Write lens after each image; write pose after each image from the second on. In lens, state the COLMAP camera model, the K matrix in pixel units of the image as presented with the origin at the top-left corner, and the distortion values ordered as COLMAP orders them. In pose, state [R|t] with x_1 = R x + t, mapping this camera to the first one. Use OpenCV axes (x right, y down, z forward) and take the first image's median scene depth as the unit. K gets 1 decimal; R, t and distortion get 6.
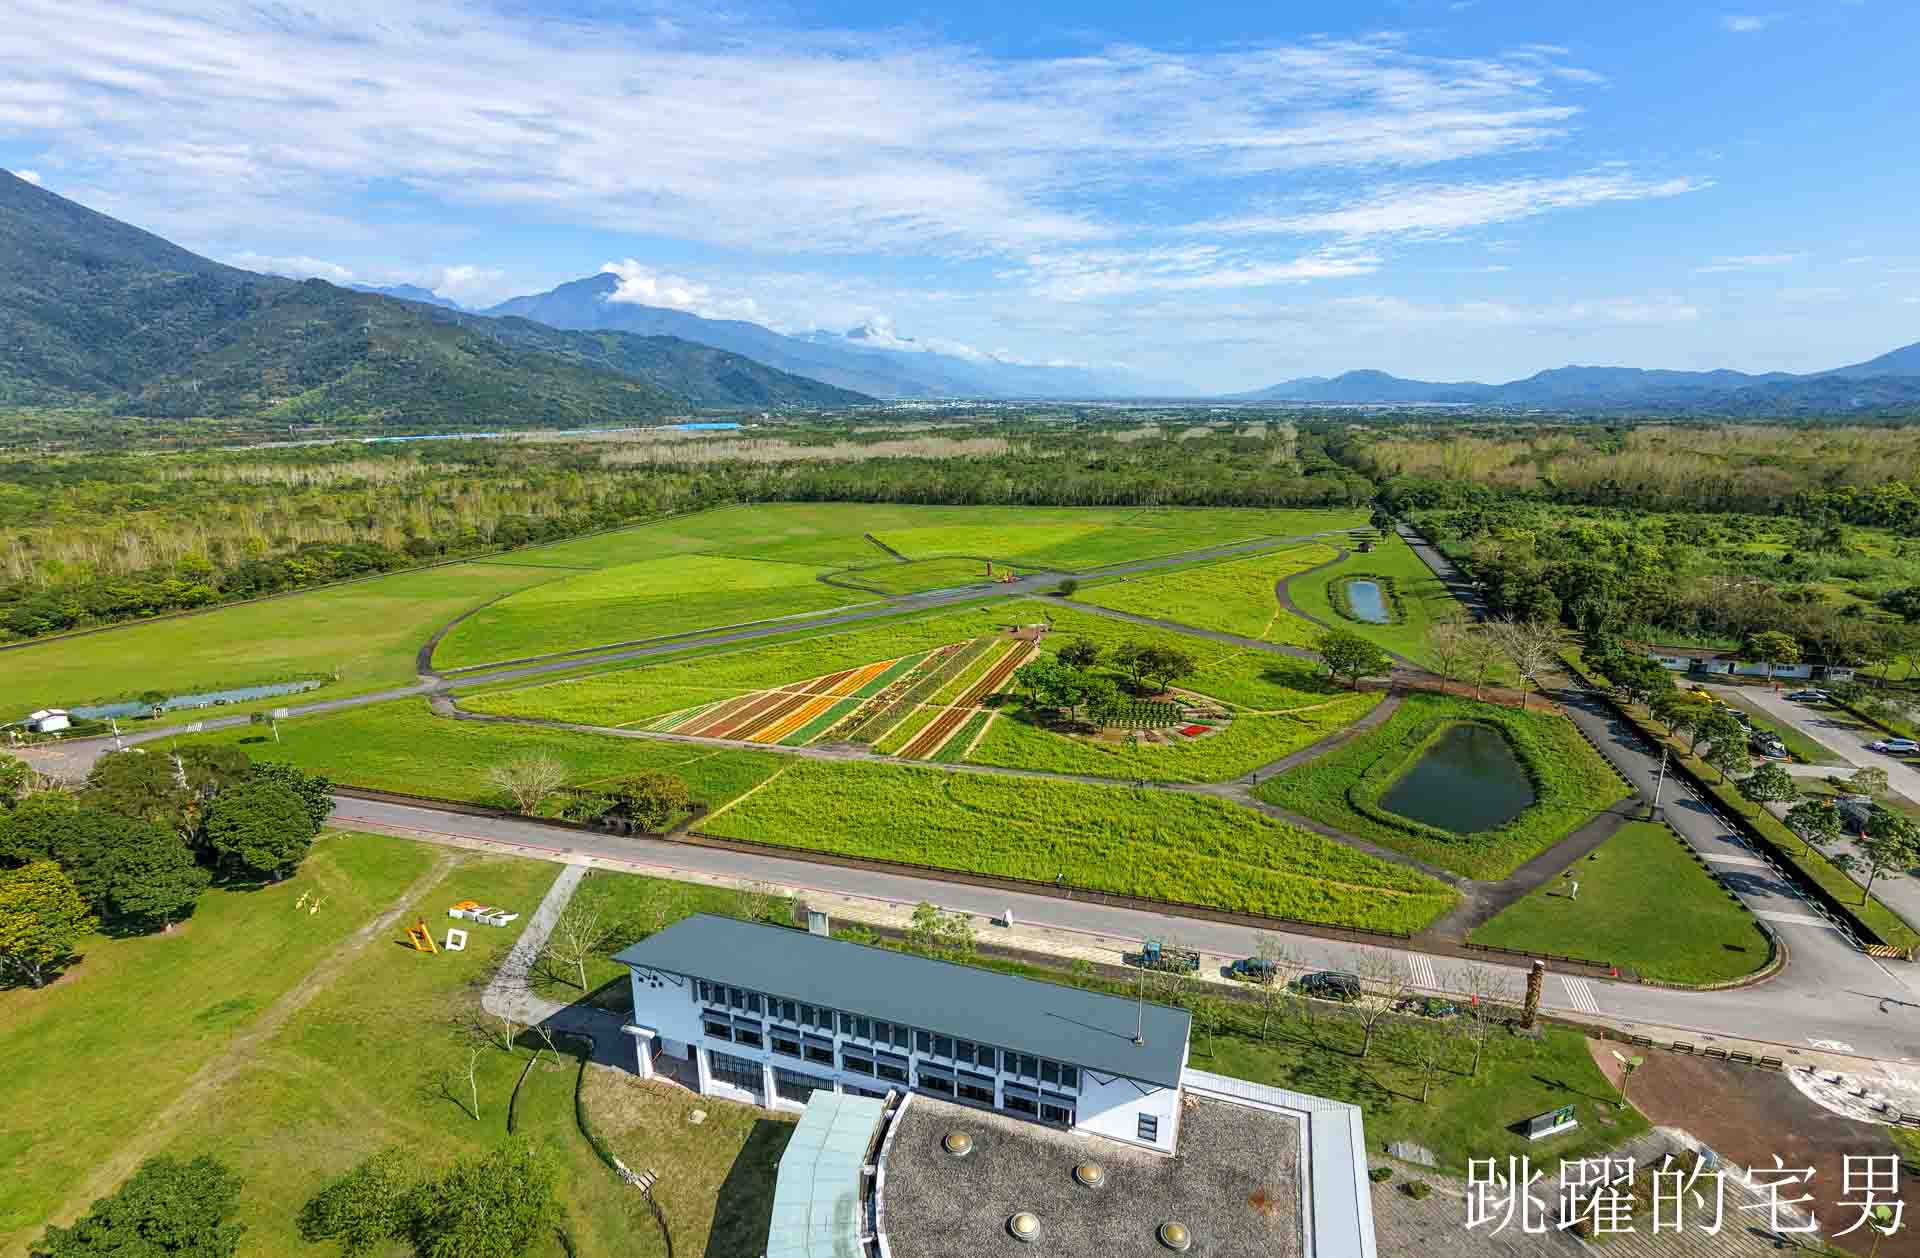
lens RADIAL K [[925.8, 0, 960.0], [0, 925.8, 629.0], [0, 0, 1]] dist [-0.001926, 0.005544]
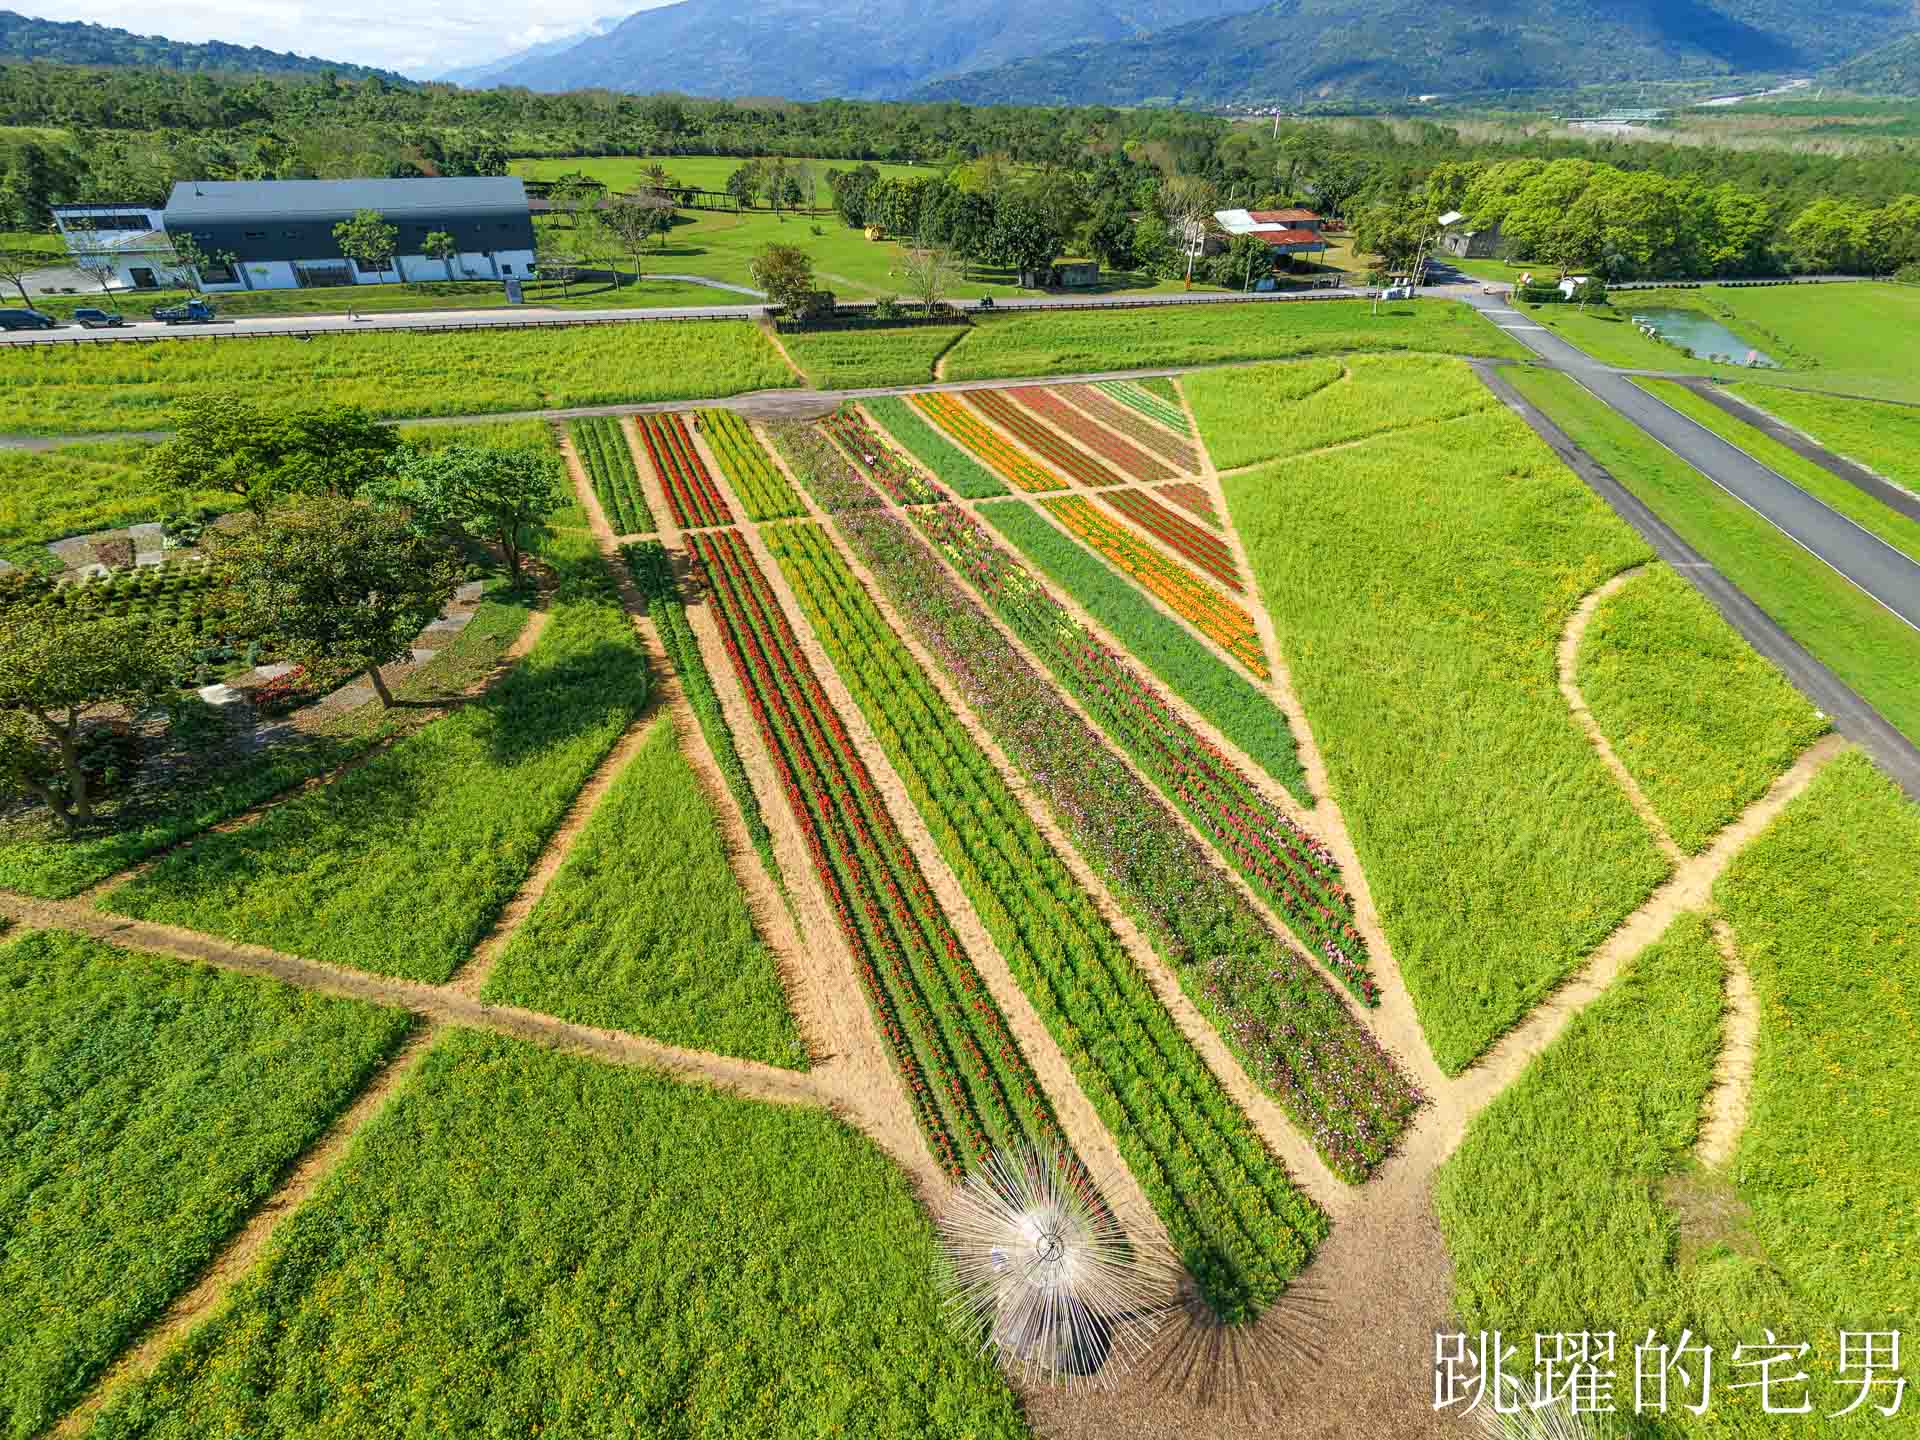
lens RADIAL K [[908.3, 0, 955.5], [0, 908.3, 703.8], [0, 0, 1]] dist [0.001841, 0.000331]
pose [[-0.748754, 0.358421, -0.557585, 0.058577], [-0.179192, 0.700424, 0.690867, -0.050621], [0.638167, 0.617204, -0.460219, 0.473001]]
